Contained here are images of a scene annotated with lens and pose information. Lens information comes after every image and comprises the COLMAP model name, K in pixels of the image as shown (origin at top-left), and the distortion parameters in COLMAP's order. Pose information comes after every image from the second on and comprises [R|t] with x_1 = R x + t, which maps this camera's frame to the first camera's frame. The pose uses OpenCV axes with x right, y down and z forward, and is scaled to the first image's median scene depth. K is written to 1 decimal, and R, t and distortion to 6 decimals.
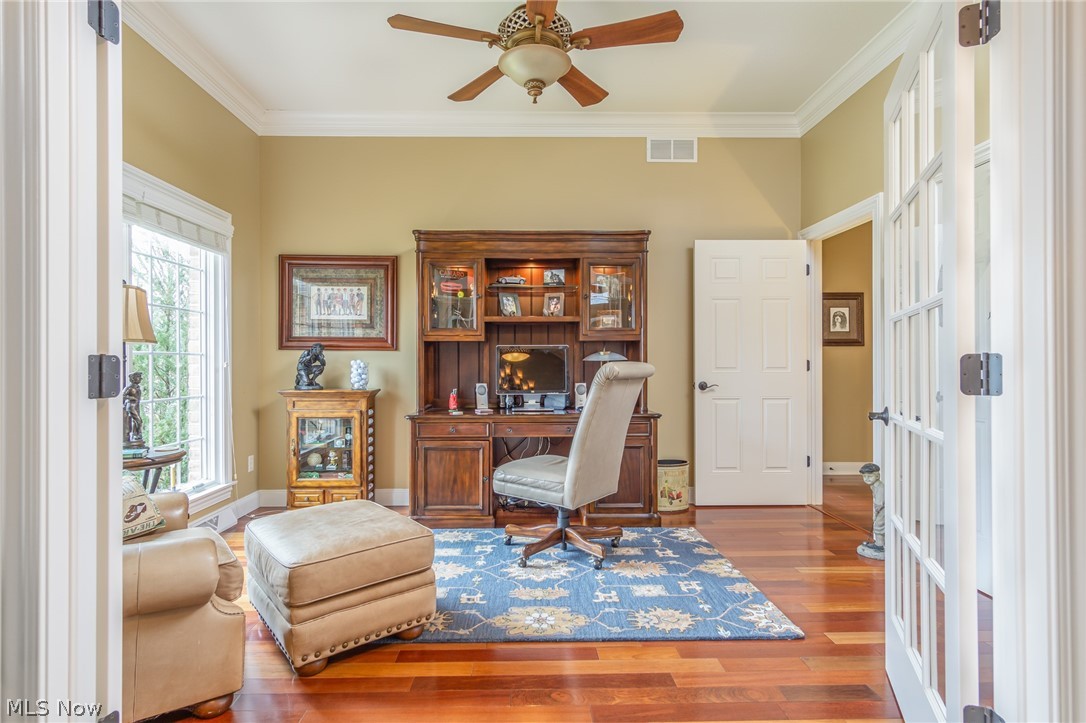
lens RADIAL K [[575.3, 0, 538.6], [0, 575.3, 362.5], [0, 0, 1]] dist [0.003548, 0.002448]
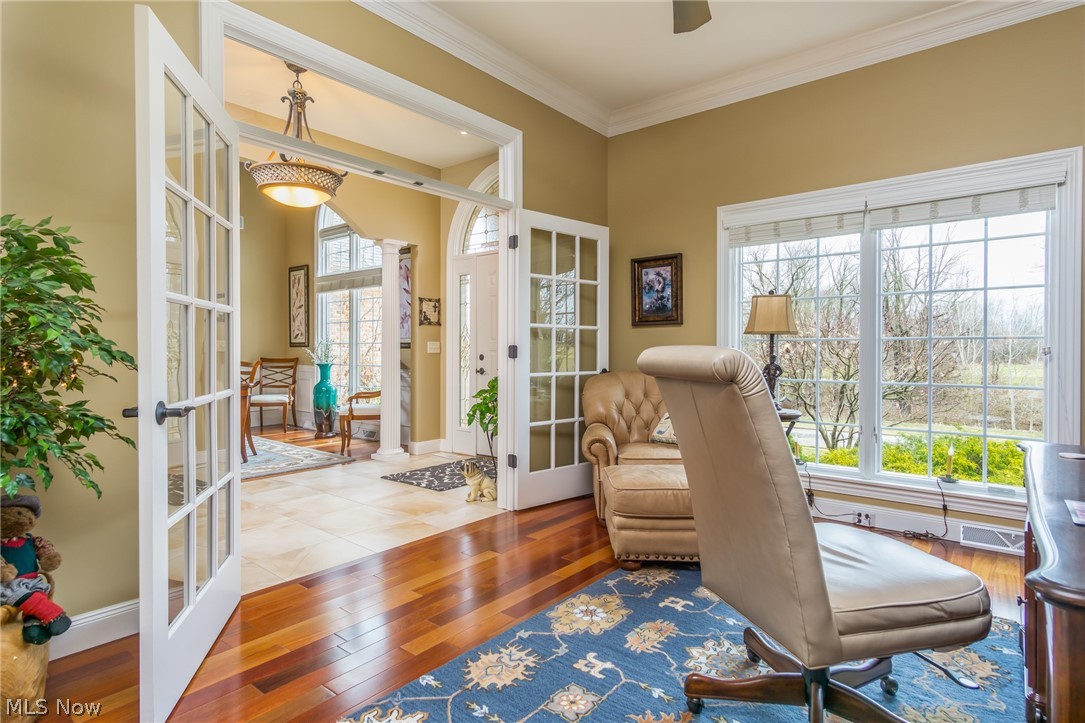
lens RADIAL K [[574.8, 0, 538.1], [0, 574.8, 357.0], [0, 0, 1]] dist [0.003548, 0.002448]
pose [[-0.660089, 0.014622, -0.751045, 0.734191], [0.008130, 0.999891, 0.012321, 0.000248], [0.751143, 0.002027, -0.660136, 1.471685]]
